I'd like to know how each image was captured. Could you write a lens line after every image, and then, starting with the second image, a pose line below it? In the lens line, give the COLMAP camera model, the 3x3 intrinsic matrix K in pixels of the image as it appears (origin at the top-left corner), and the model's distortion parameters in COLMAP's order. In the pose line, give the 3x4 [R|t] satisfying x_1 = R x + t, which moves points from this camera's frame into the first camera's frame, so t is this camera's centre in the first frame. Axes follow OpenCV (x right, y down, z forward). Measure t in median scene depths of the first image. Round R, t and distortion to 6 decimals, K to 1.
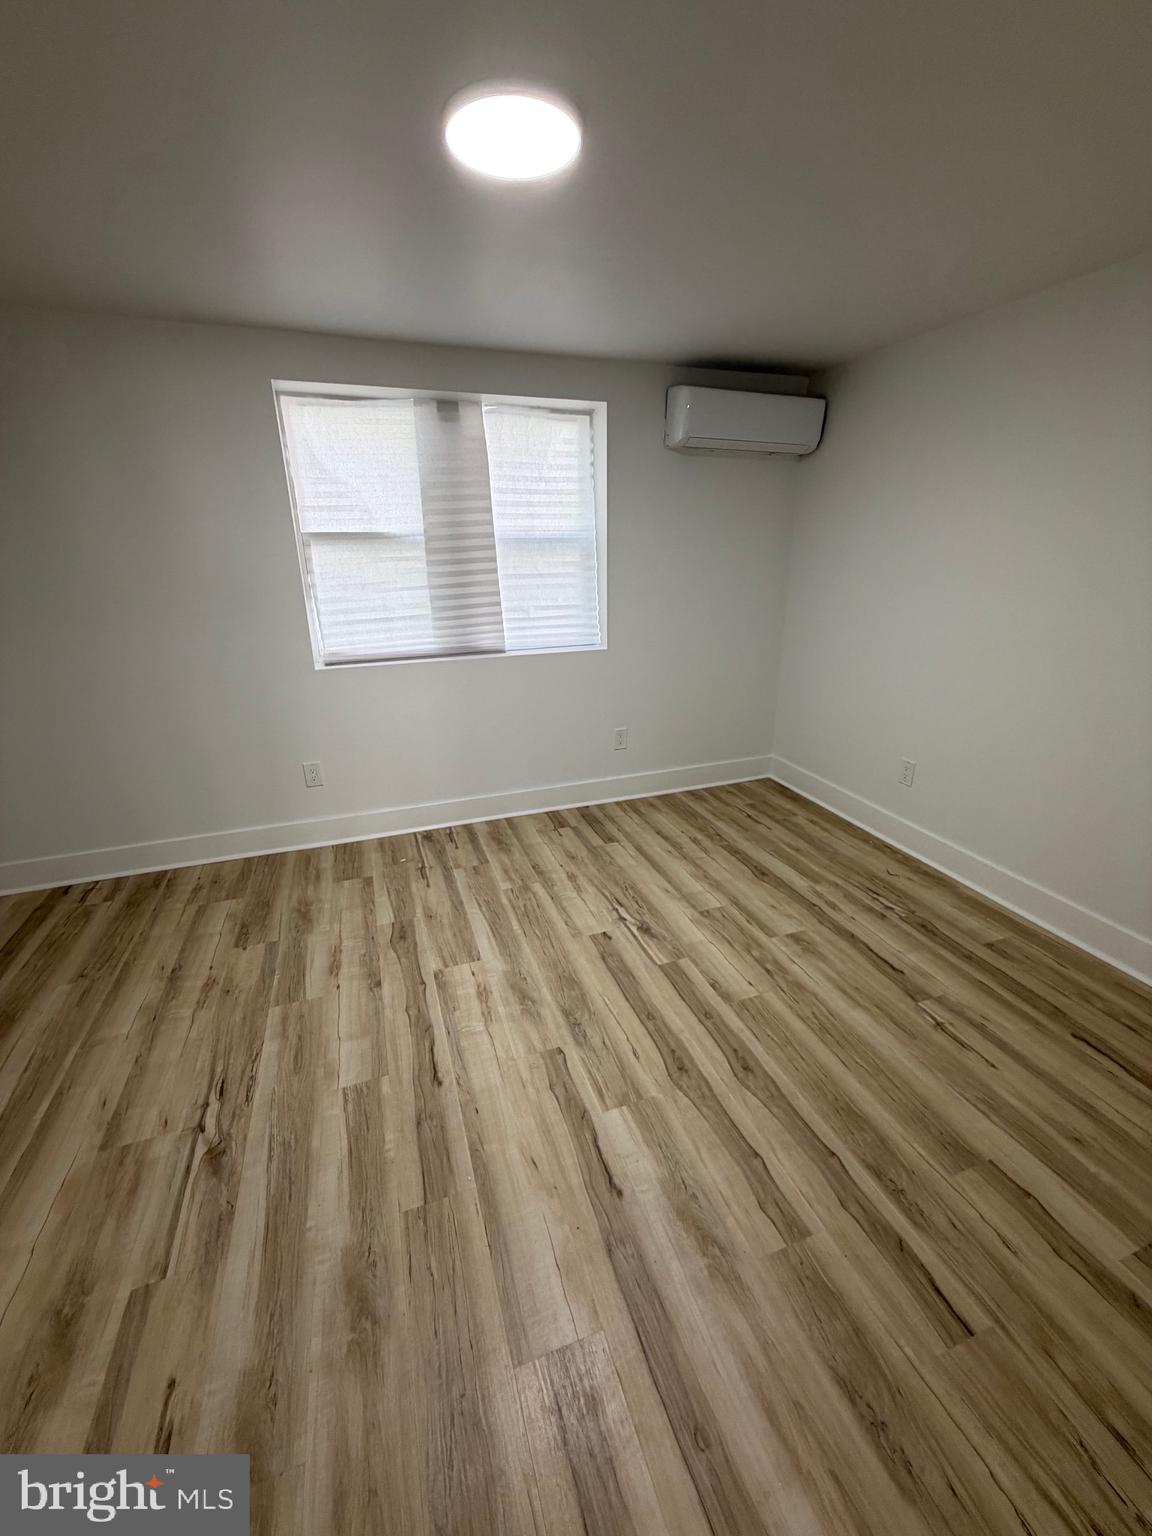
lens RADIAL K [[613.6, 0, 576.0], [0, 613.6, 768.0], [0, 0, 1]] dist [0.000178, 0.000140]
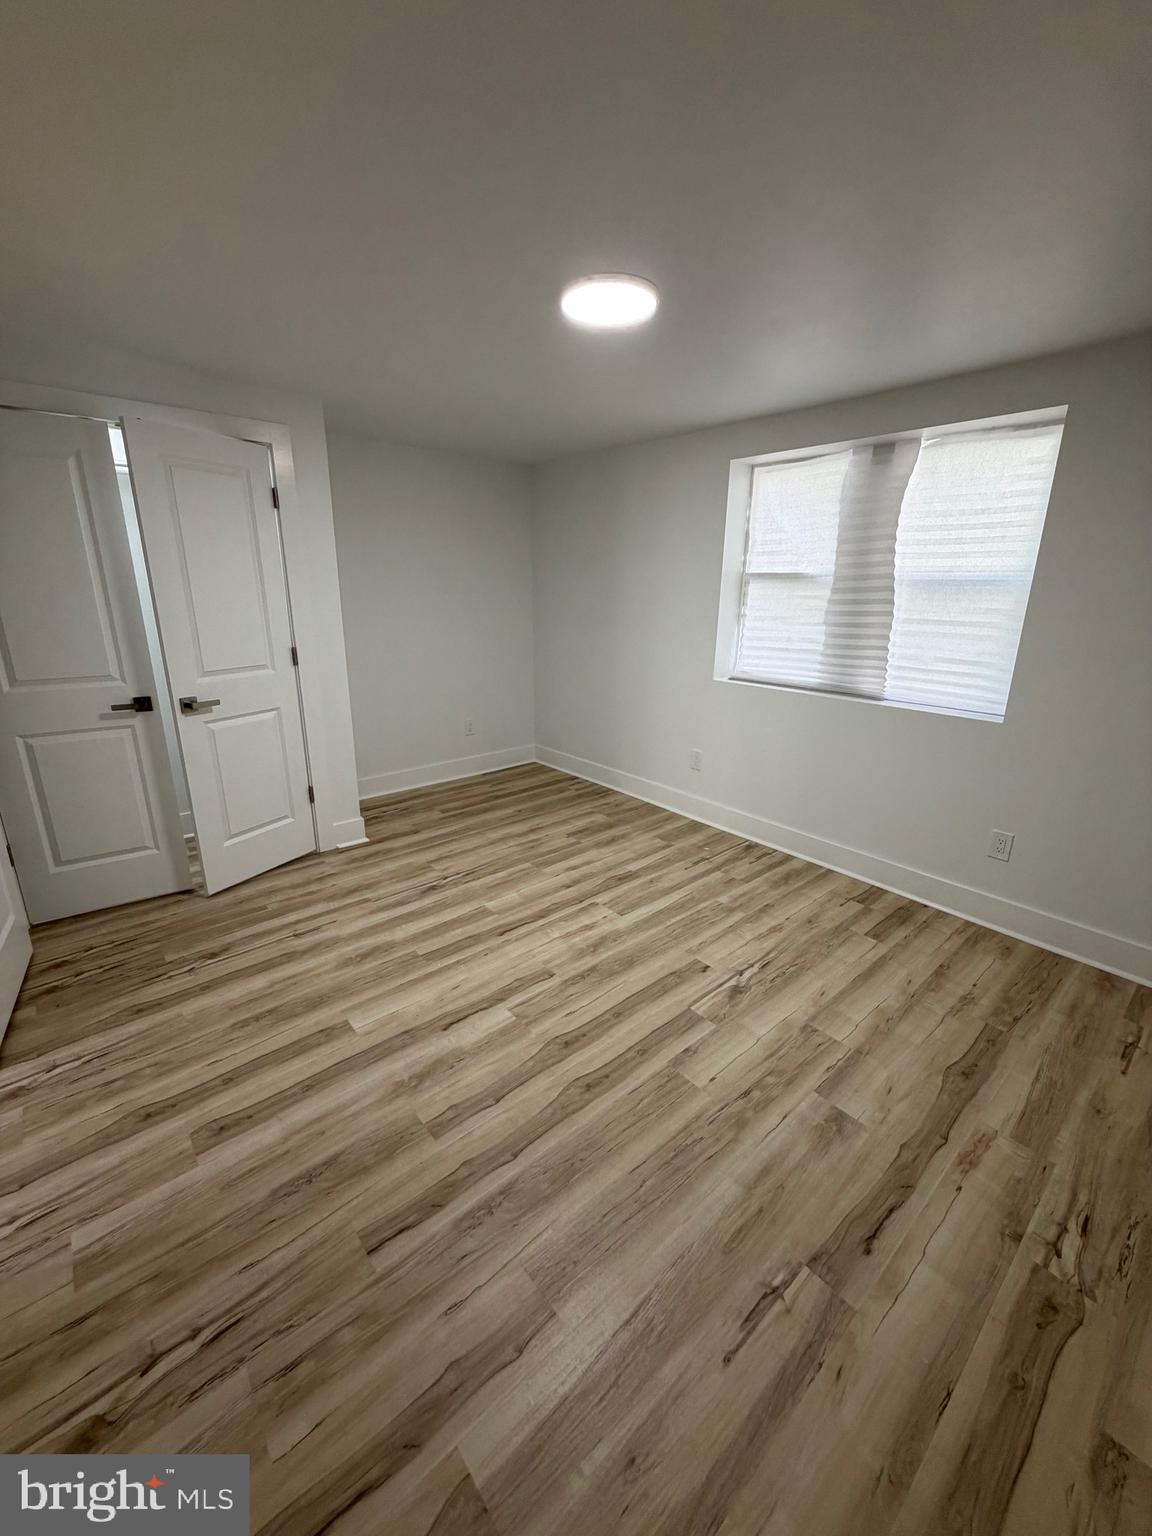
lens RADIAL K [[613.6, 0, 576.0], [0, 613.6, 768.0], [0, 0, 1]] dist [0.000178, 0.000140]
pose [[0.353297, 0.285354, -0.890929, 0.722681], [-0.335191, 0.927728, 0.164220, -0.115772], [0.873400, 0.240613, 0.423411, 0.293161]]
